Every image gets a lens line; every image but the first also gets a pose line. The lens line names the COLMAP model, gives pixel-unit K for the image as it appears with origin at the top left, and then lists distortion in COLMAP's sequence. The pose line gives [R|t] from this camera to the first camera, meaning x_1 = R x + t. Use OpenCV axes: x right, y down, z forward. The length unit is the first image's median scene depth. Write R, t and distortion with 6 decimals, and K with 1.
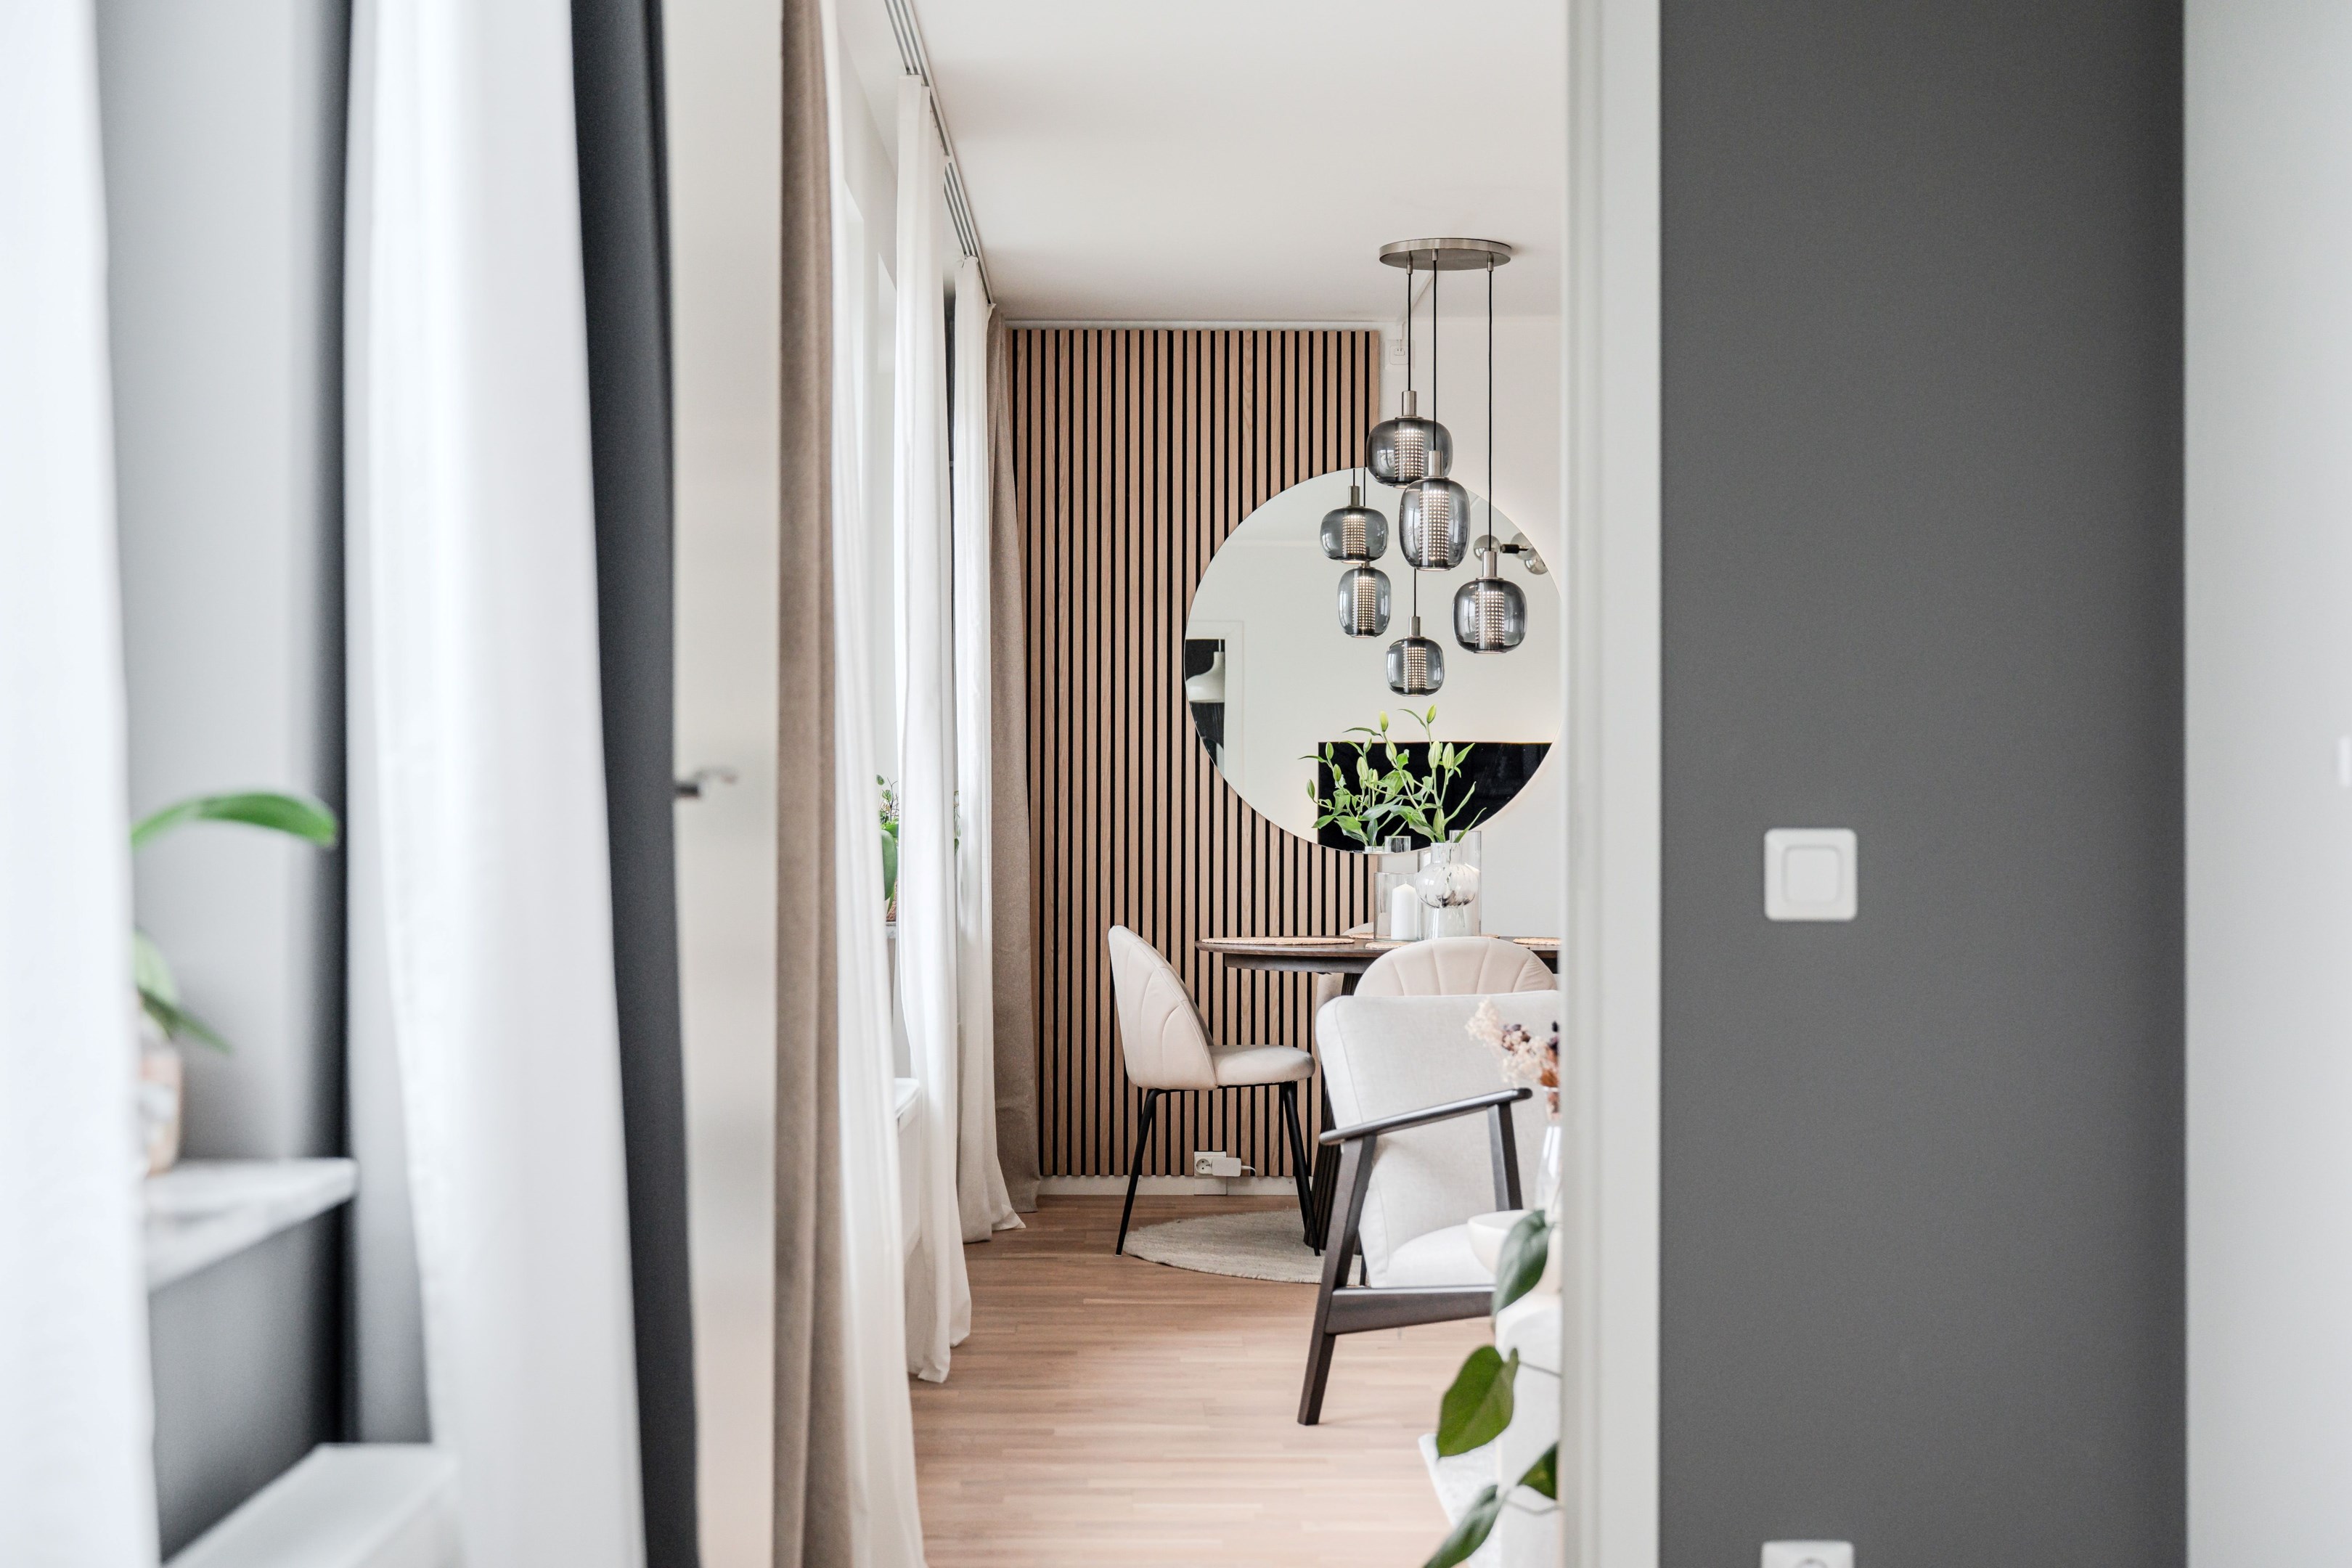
lens RADIAL K [[3394.9, 0, 1176.8], [0, 3394.9, 785.7], [0, 0, 1]] dist [0.048516, 0.000000]
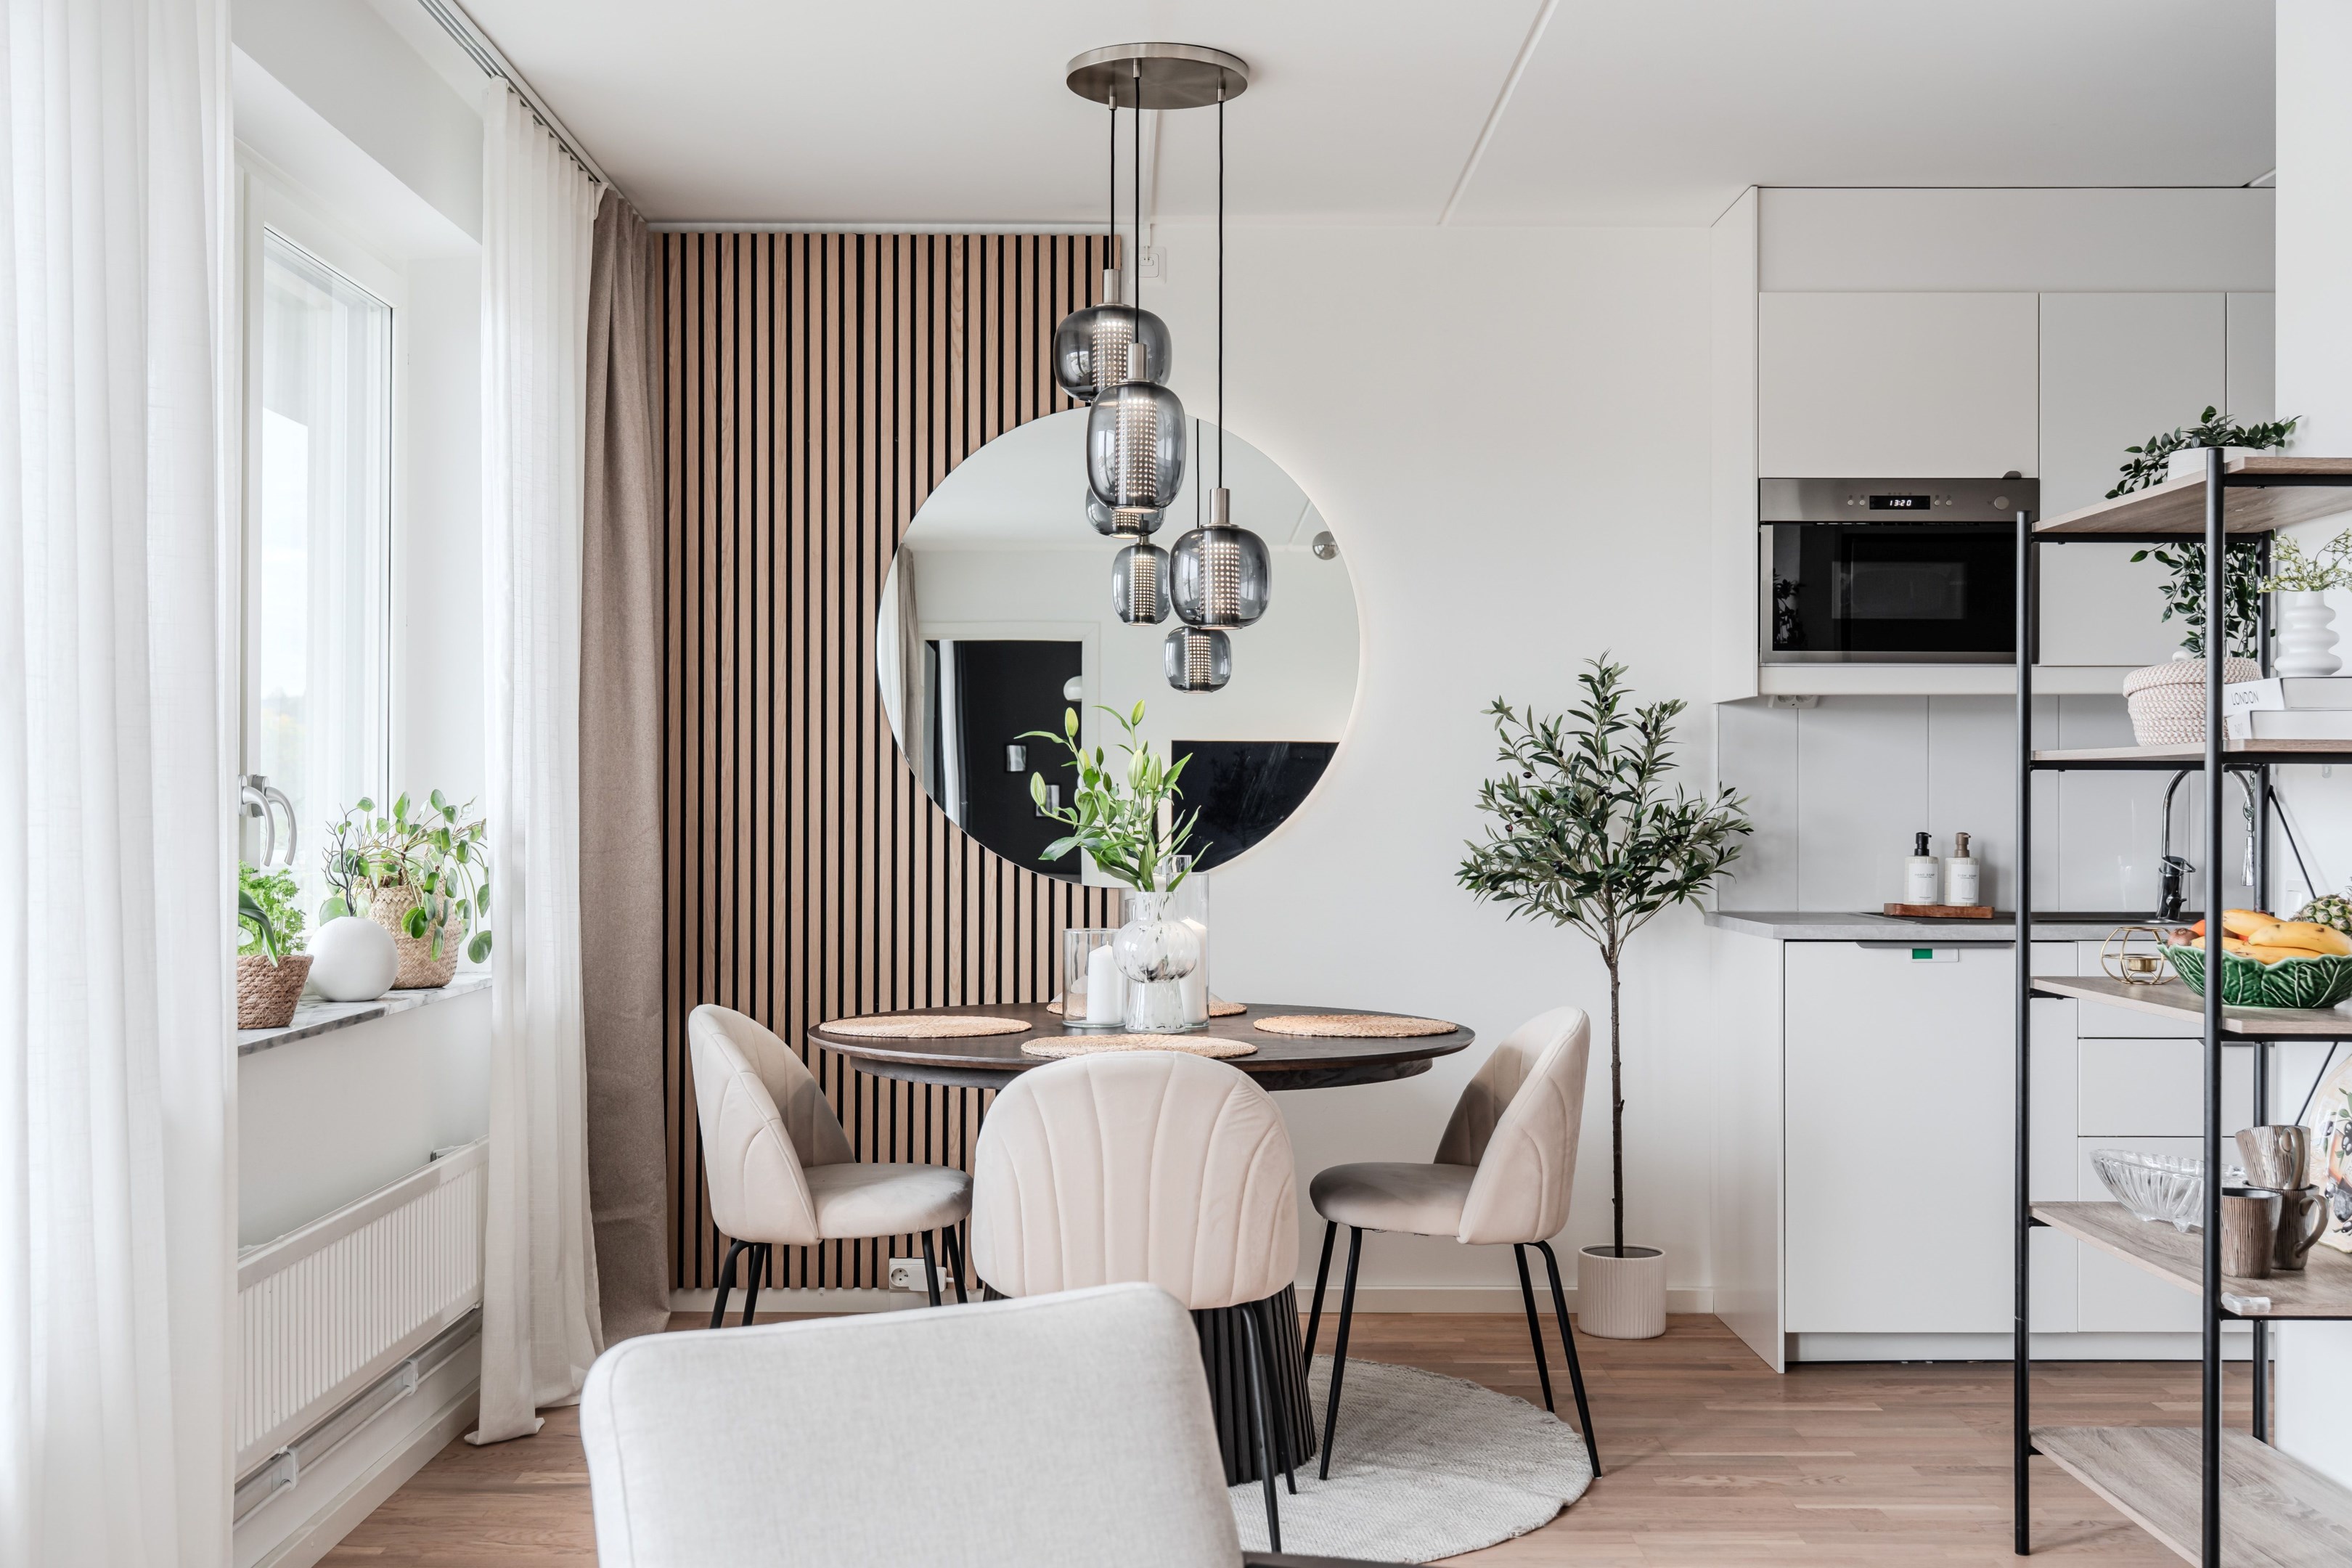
lens RADIAL K [[2500.2, 0, 1173.9], [0, 2500.2, 785.5], [0, 0, 1]] dist [-0.033799, 0.000000]
pose [[0.999994, 0.000358, -0.003564, 0.077755], [-0.000334, 0.999976, 0.006860, -0.008449], [0.003566, -0.006859, 0.999970, 0.429751]]
